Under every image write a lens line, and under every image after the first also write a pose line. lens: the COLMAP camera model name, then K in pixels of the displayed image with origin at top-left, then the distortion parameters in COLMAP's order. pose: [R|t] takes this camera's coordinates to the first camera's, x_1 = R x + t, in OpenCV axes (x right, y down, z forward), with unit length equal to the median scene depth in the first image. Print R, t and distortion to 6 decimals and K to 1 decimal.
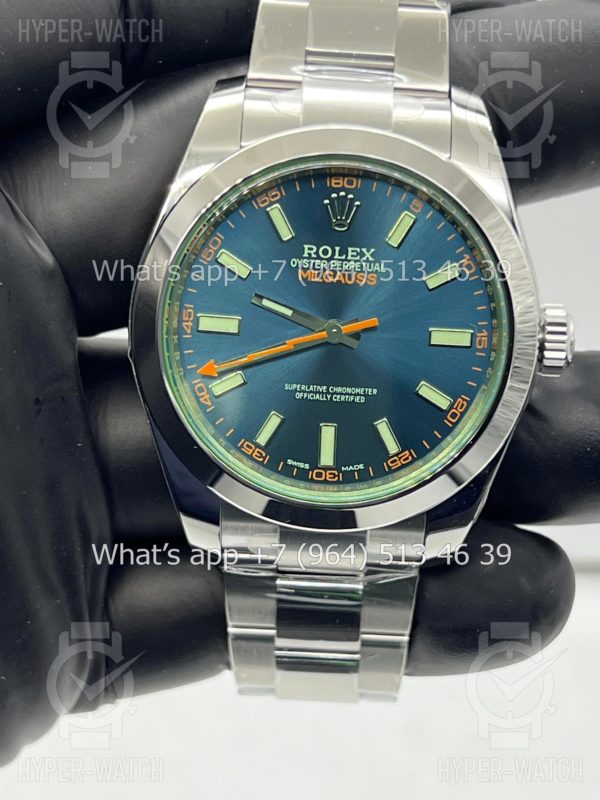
lens RADIAL K [[1829.7, 0, 295.7], [0, 1829.7, 398.3], [0, 0, 1]] dist [0.181998, 0.000000]
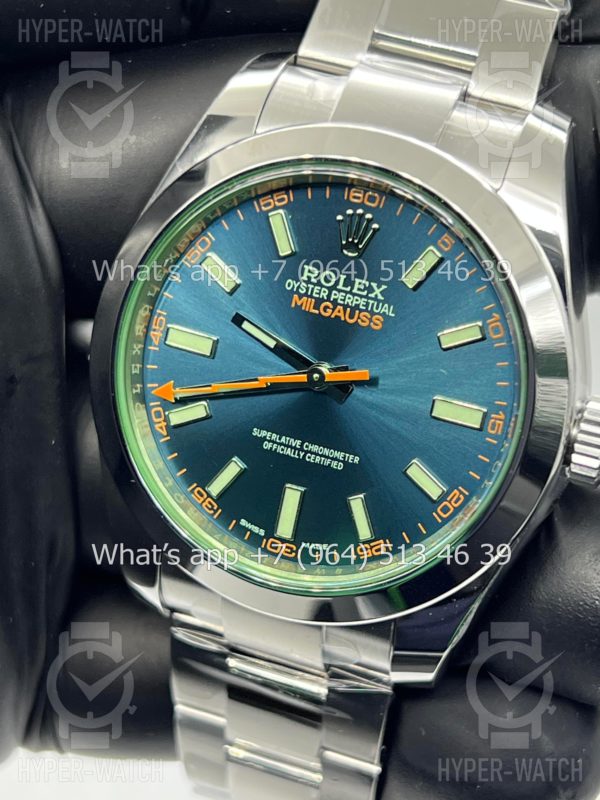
lens RADIAL K [[1829.7, 0, 301.5], [0, 1829.7, 413.9], [0, 0, 1]] dist [0.181998, 0.000000]
pose [[0.947041, 0.198491, -0.252417, 0.220245], [-0.197393, 0.979867, 0.029935, -0.042894], [0.253277, 0.021476, 0.967155, 0.213553]]
